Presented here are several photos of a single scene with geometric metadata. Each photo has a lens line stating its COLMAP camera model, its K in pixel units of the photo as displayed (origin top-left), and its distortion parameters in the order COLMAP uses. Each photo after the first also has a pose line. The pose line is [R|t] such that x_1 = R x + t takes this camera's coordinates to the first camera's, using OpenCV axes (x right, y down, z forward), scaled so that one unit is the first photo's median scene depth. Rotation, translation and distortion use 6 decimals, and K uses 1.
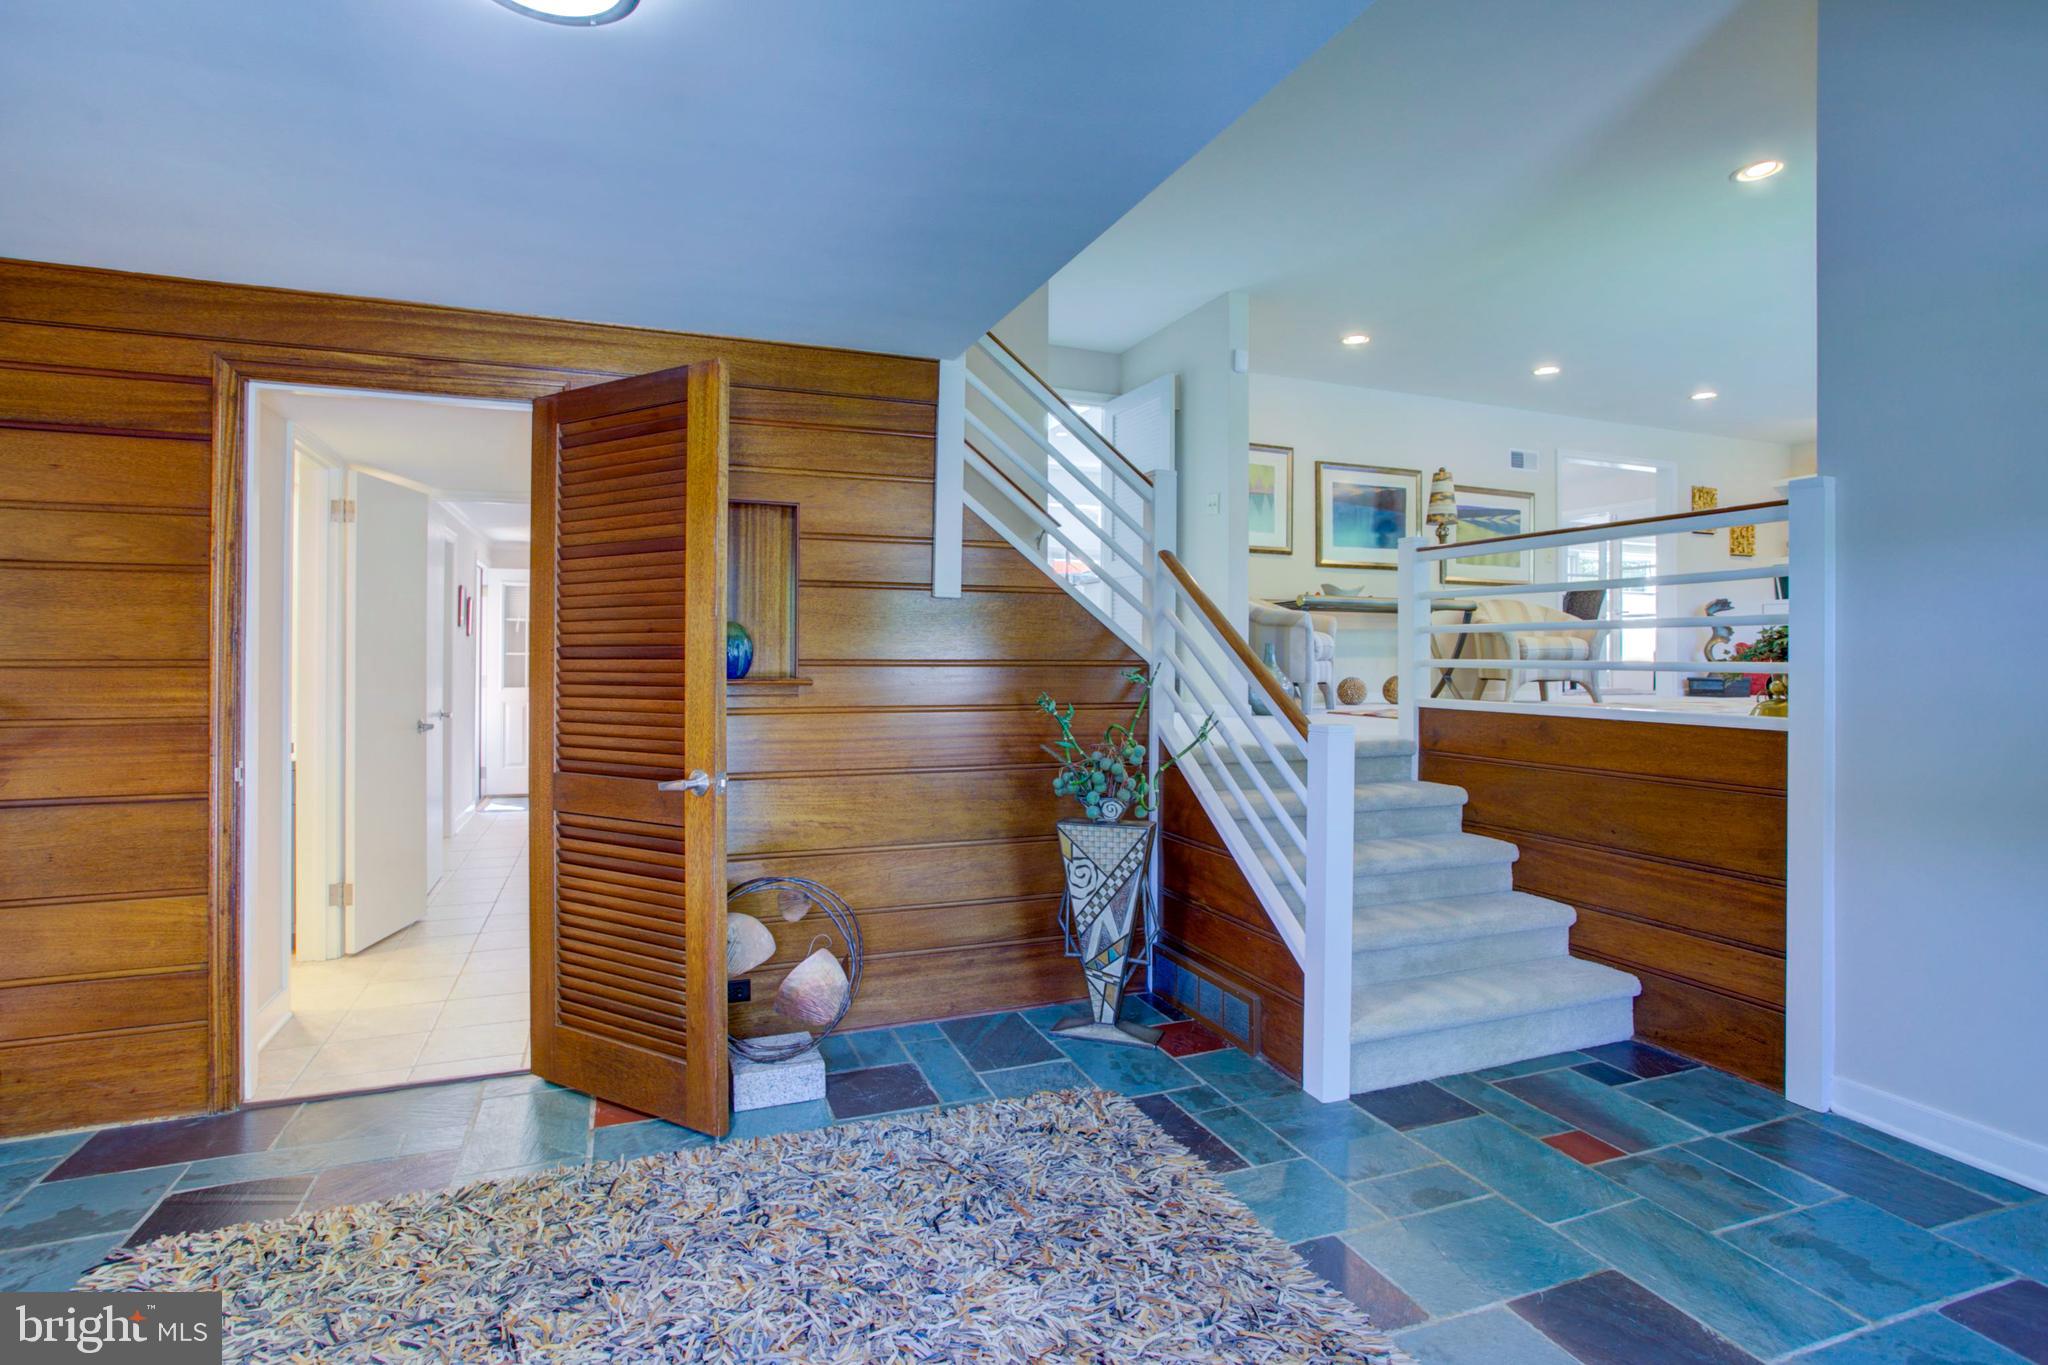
lens RADIAL K [[1008.9, 0, 1008.2], [0, 1008.9, 647.4], [0, 0, 1]] dist [-0.033753, 0.013507]
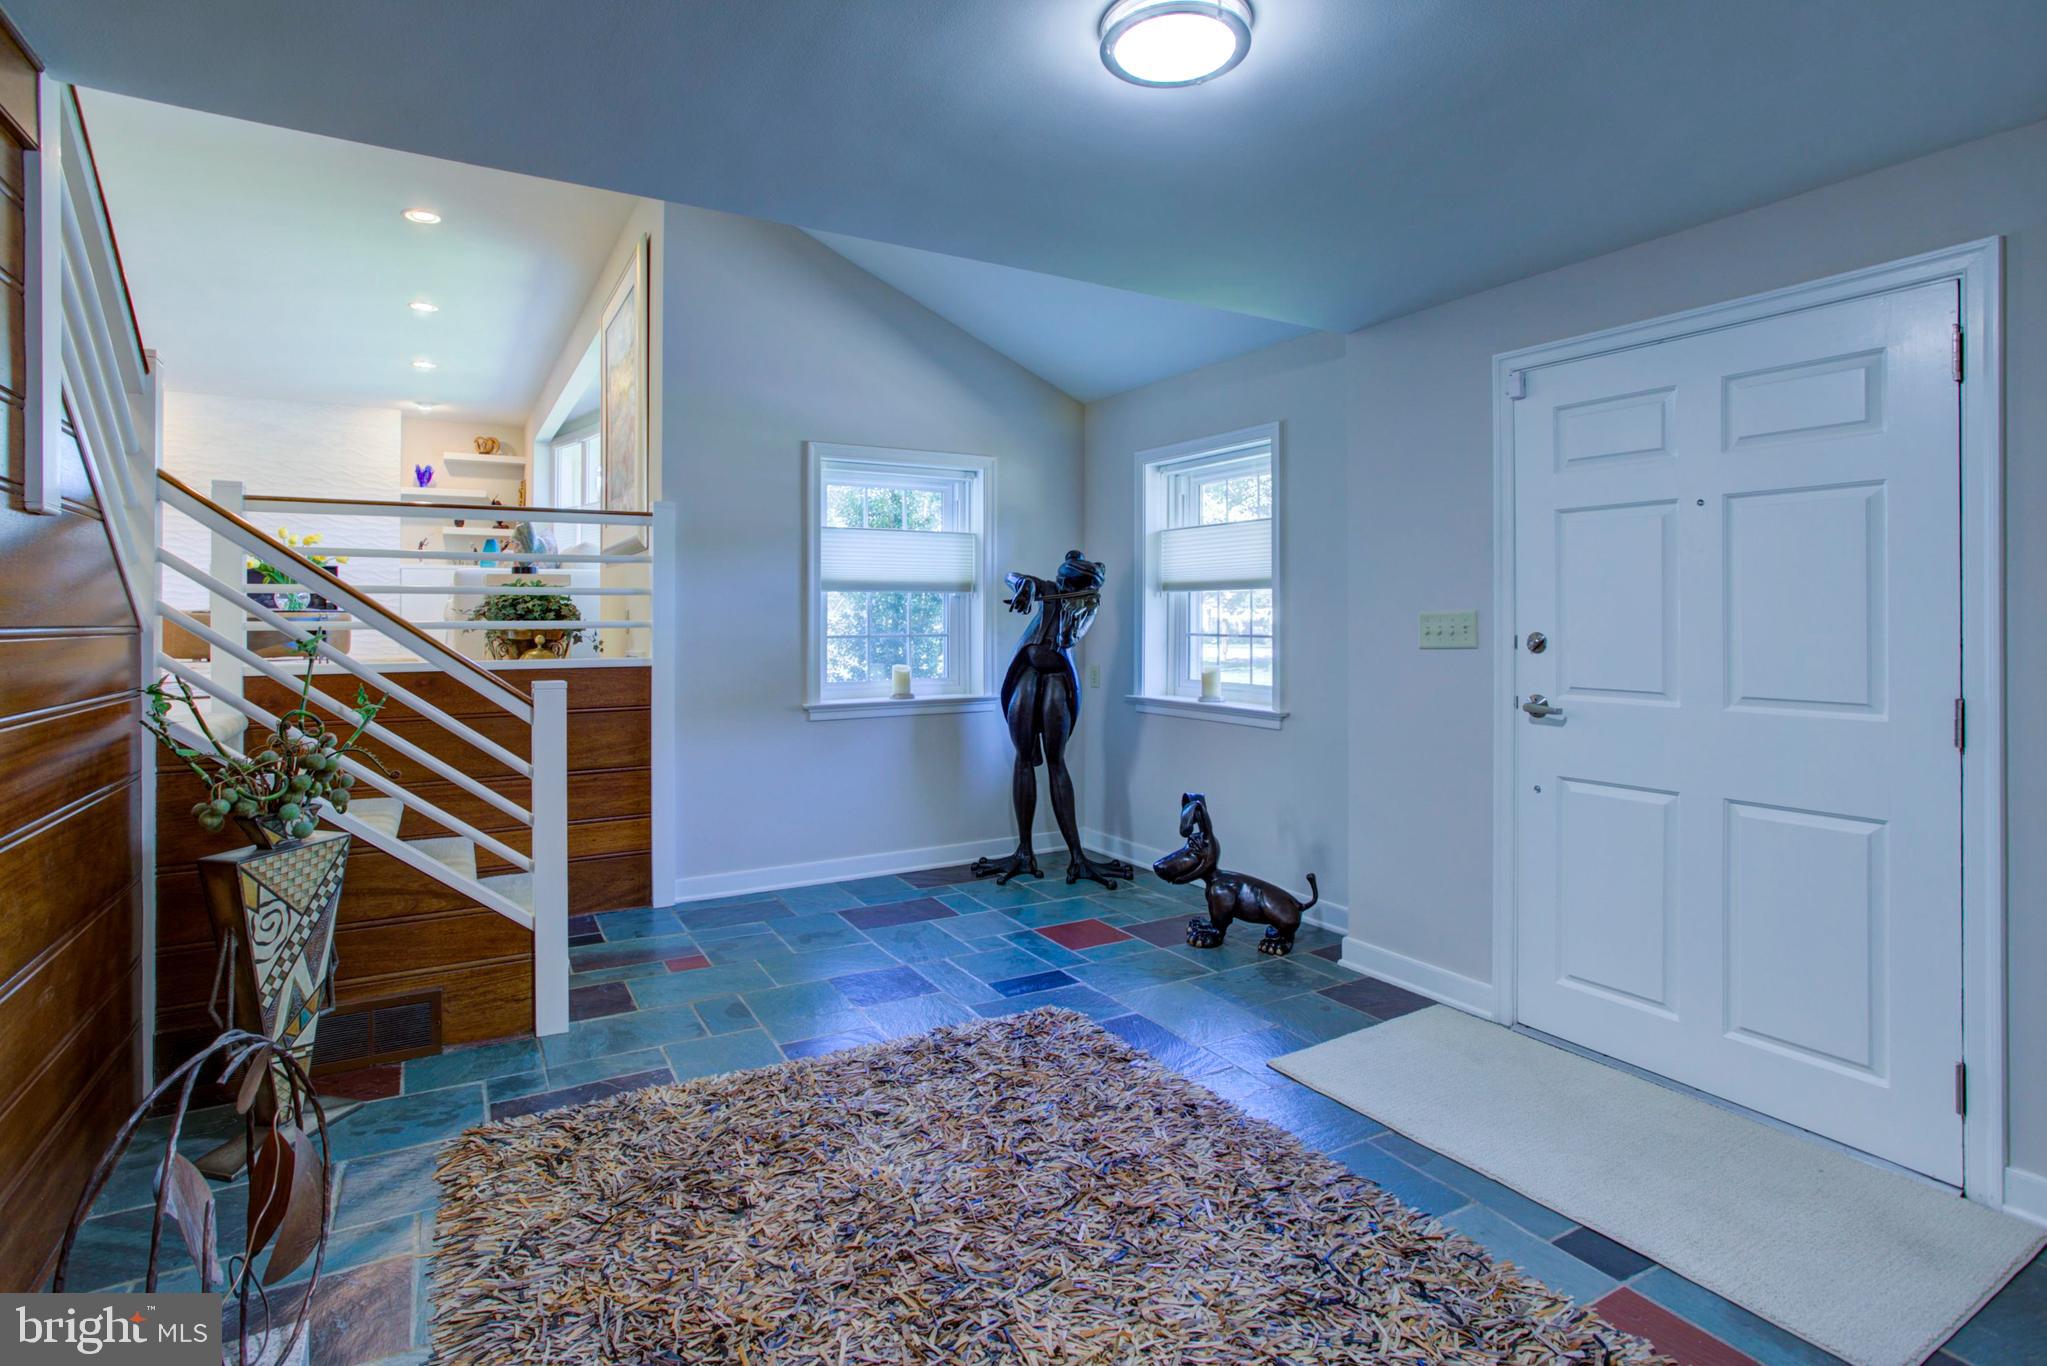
lens RADIAL K [[1022.9, 0, 1006.4], [0, 1022.9, 608.4], [0, 0, 1]] dist [-0.033973, 0.000073]
pose [[-0.139944, 0.006263, 0.990140, -0.713346], [-0.002873, 0.999973, -0.006731, 0.003812], [-0.990155, -0.003786, -0.139922, 0.587461]]
